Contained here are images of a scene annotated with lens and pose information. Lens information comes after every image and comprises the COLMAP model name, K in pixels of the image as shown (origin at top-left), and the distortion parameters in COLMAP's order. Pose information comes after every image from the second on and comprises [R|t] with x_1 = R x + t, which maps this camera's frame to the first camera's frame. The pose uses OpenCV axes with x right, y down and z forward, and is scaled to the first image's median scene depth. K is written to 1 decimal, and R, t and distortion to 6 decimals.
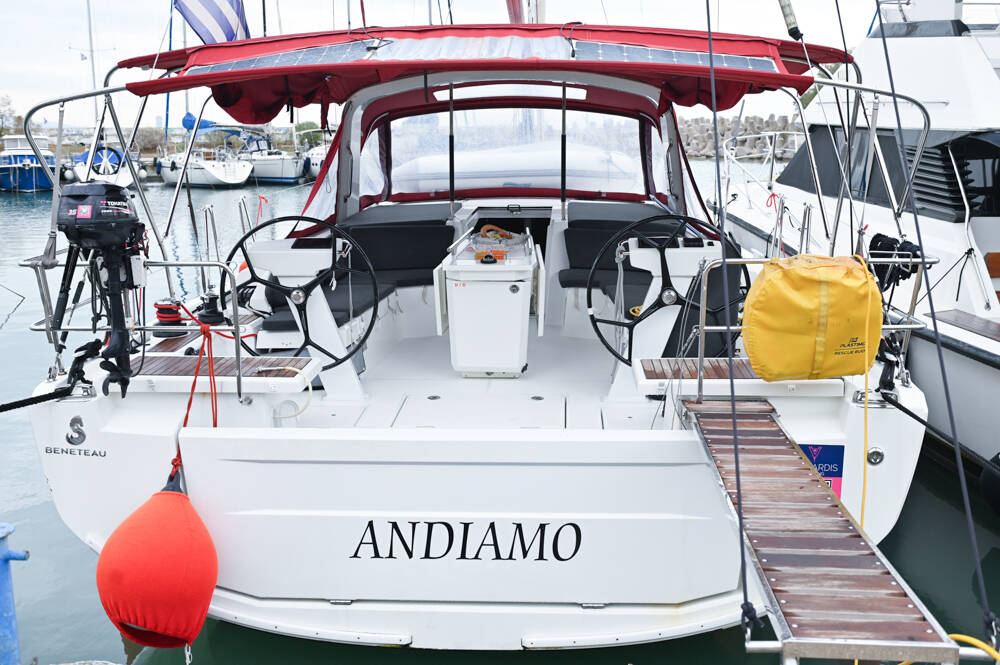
lens RADIAL K [[1033.3, 0, 504.3], [0, 1033.3, 319.0], [0, 0, 1]] dist [-0.006003, 0.002371]
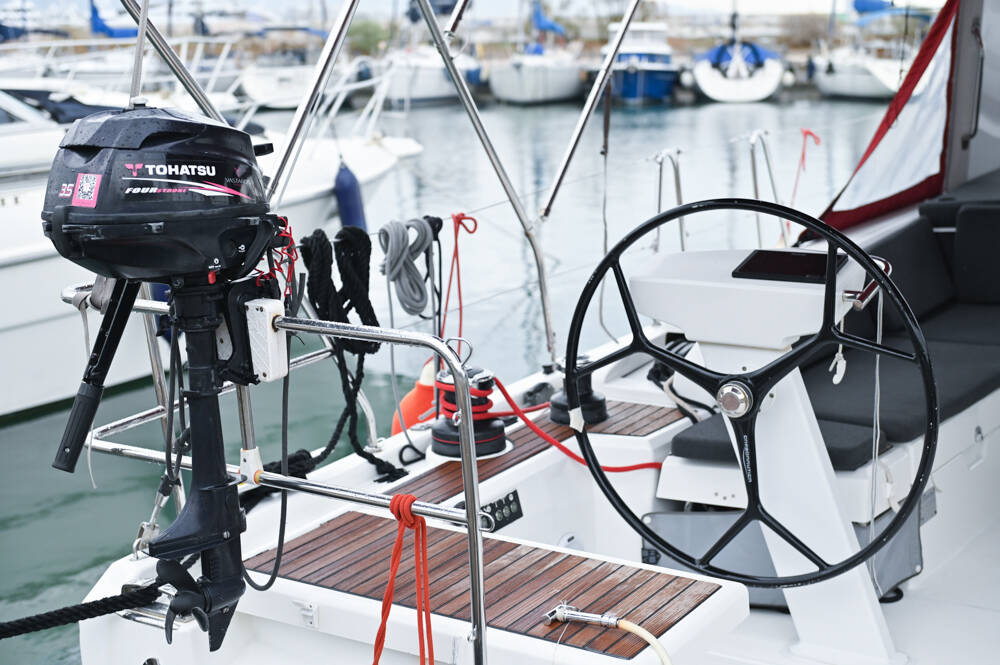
lens RADIAL K [[1500.5, 0, 563.7], [0, 1500.5, 302.0], [0, 0, 1]] dist [0.009579, -0.004876]
pose [[0.884122, 0.077534, -0.460777, 0.006338], [-0.074003, 0.996925, 0.025757, -0.068359], [0.461358, 0.011326, 0.887142, 0.448248]]
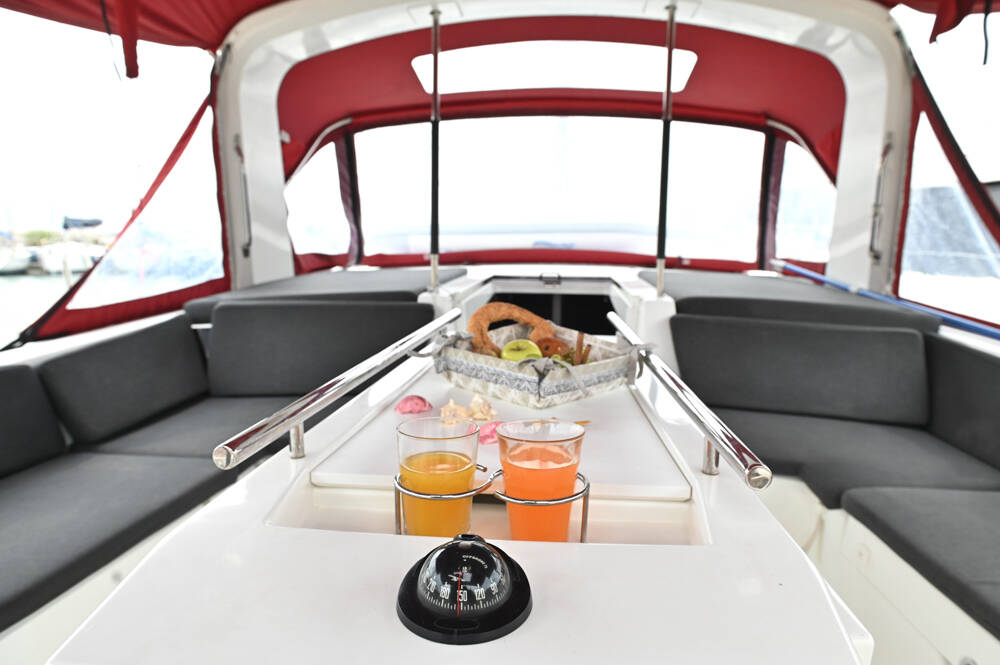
lens RADIAL K [[635.9, 0, 500.0], [0, 635.9, 332.5], [0, 0, 1]] dist [-0.007683, -0.002397]
pose [[0.999034, 0.022225, -0.037897, -0.009211], [-0.023920, 0.998706, -0.044875, -0.087850], [0.036850, 0.045738, 0.998274, 0.962555]]
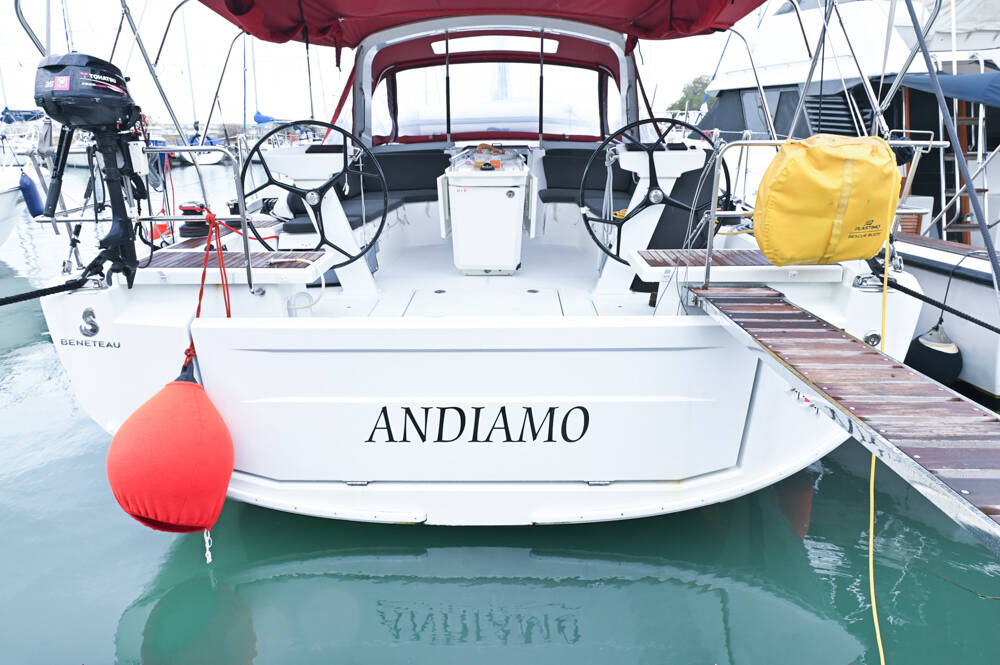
lens RADIAL K [[657.4, 0, 495.5], [0, 657.4, 320.9], [0, 0, 1]] dist [-0.009193, -0.002701]
pose [[0.999360, -0.010073, 0.034324, -0.033753], [0.006671, 0.995179, 0.097849, 0.039493], [-0.035144, -0.097558, 0.994609, 0.296221]]
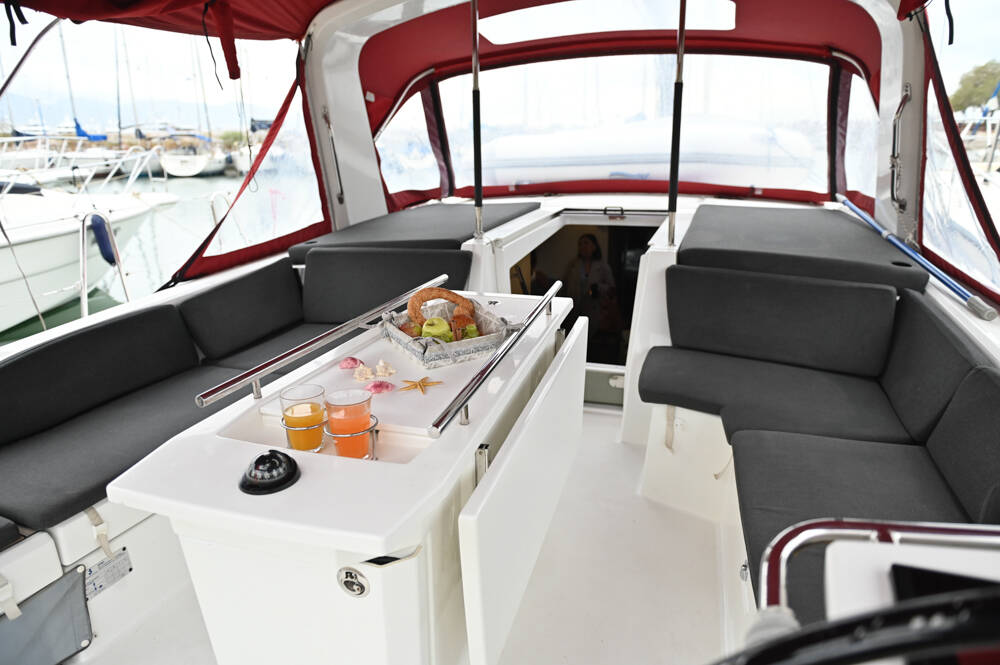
lens RADIAL K [[648.6, 0, 513.0], [0, 648.6, 322.7], [0, 0, 1]] dist [-0.005777, -0.004199]
pose [[0.962985, 0.063933, -0.261863, 0.095326], [-0.036180, 0.993331, 0.109470, -0.123811], [0.267116, -0.095944, 0.958876, 0.891497]]
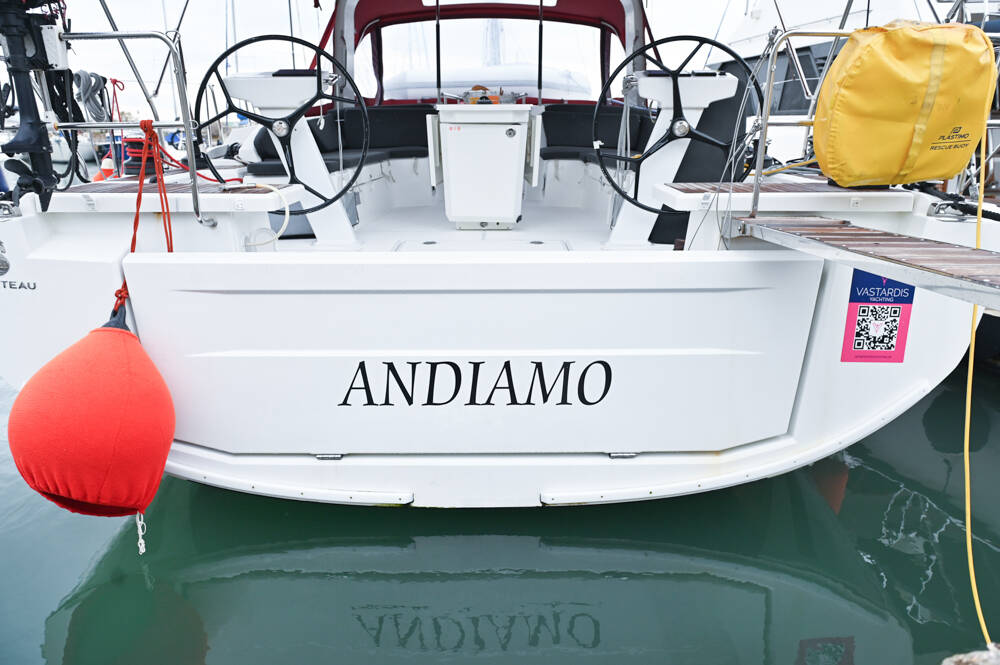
lens RADIAL K [[657.4, 0, 495.5], [0, 657.4, 320.9], [0, 0, 1]] dist [-0.009193, -0.002701]
pose [[0.998547, -0.009321, 0.053068, -0.040883], [0.004482, 0.995879, 0.090582, 0.095514], [-0.053694, -0.090213, 0.994474, 0.388901]]
